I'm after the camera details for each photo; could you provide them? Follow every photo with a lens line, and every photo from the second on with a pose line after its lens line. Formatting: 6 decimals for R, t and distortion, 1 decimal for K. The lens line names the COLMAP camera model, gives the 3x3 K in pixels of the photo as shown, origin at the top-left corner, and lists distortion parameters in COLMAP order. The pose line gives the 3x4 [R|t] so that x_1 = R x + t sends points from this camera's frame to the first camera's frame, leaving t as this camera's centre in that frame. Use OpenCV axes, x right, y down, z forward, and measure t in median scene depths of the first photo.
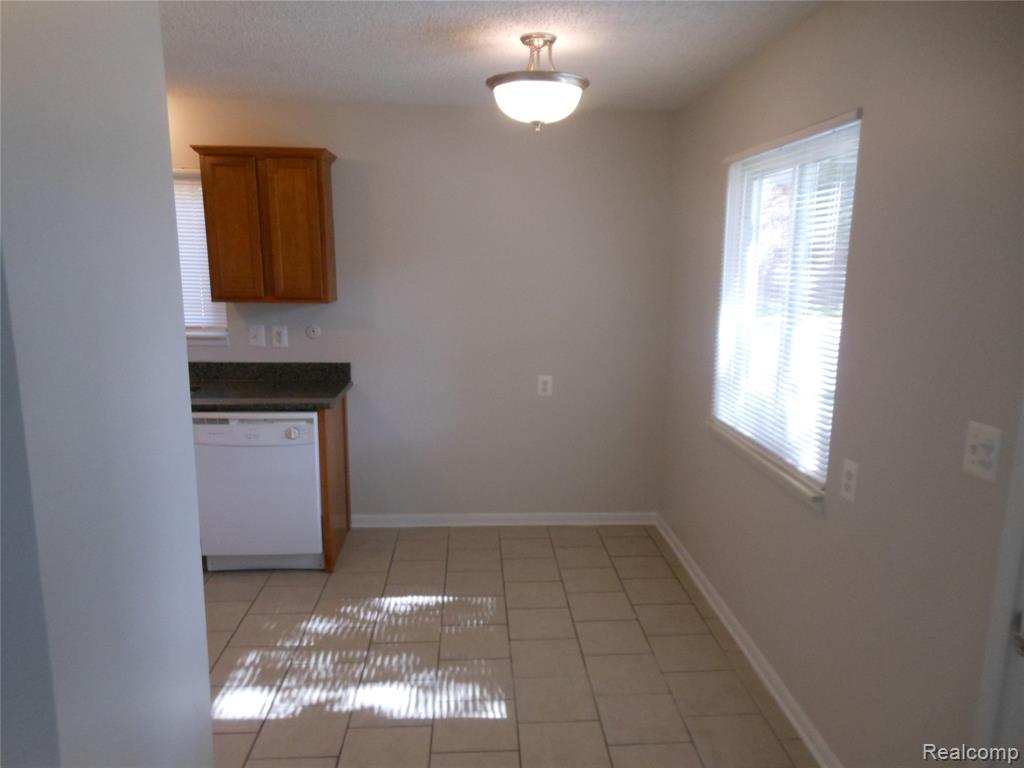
lens RADIAL K [[763.8, 0, 533.9], [0, 763.8, 418.4], [0, 0, 1]] dist [0.021733, 0.004553]
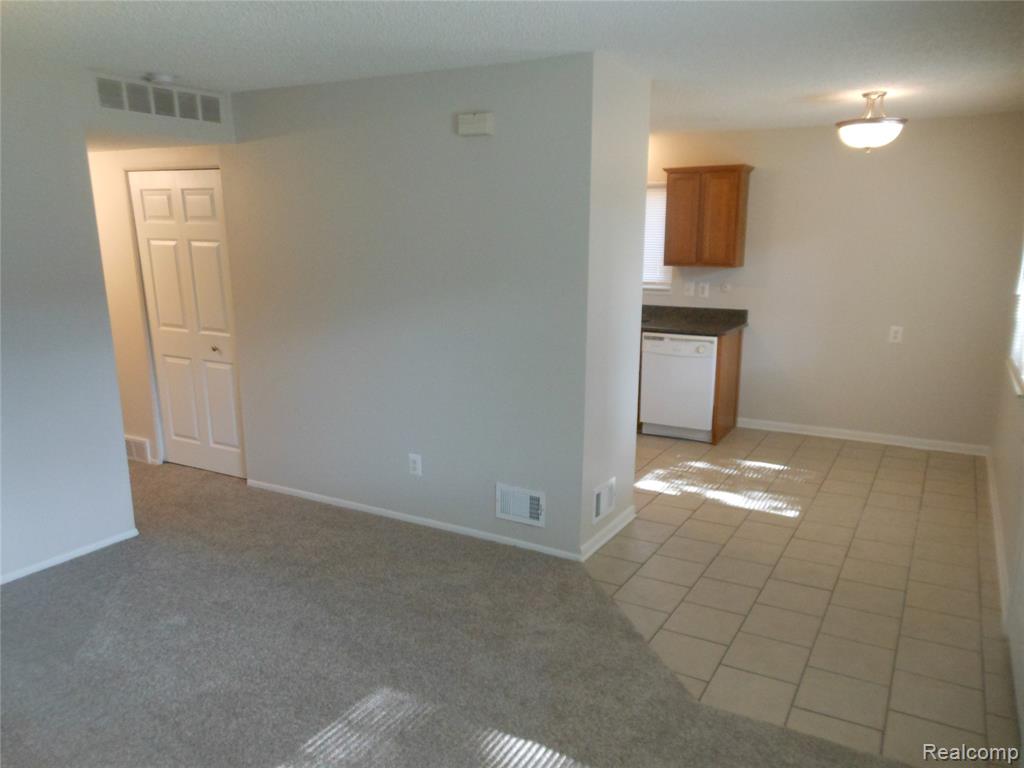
lens RADIAL K [[763.8, 0, 533.9], [0, 763.8, 418.4], [0, 0, 1]] dist [0.021733, 0.004553]
pose [[0.839082, 0.120525, -0.530486, 0.234277], [-0.105764, 0.992684, 0.058246, 0.098931], [0.533625, 0.007233, 0.845690, -0.480870]]
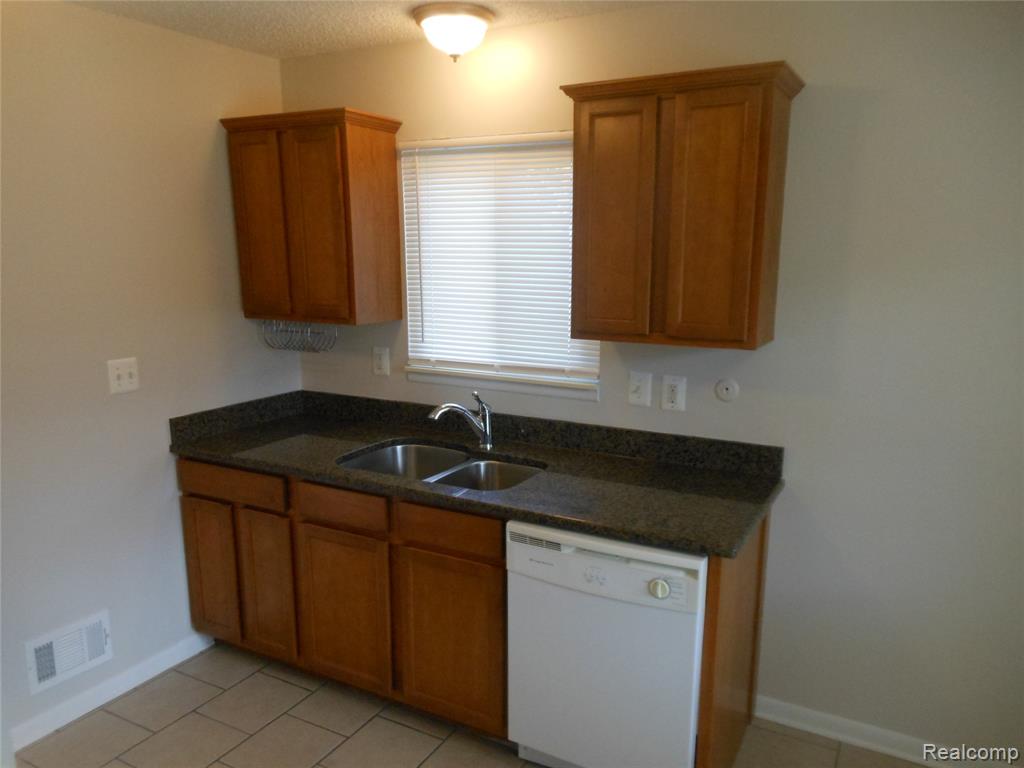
lens RADIAL K [[763.8, 0, 533.9], [0, 763.8, 418.4], [0, 0, 1]] dist [0.021733, 0.004553]
pose [[0.845071, 0.106565, -0.523927, -0.110556], [-0.106818, 0.993830, 0.029850, -0.102331], [0.523875, 0.030739, 0.851240, 0.455316]]
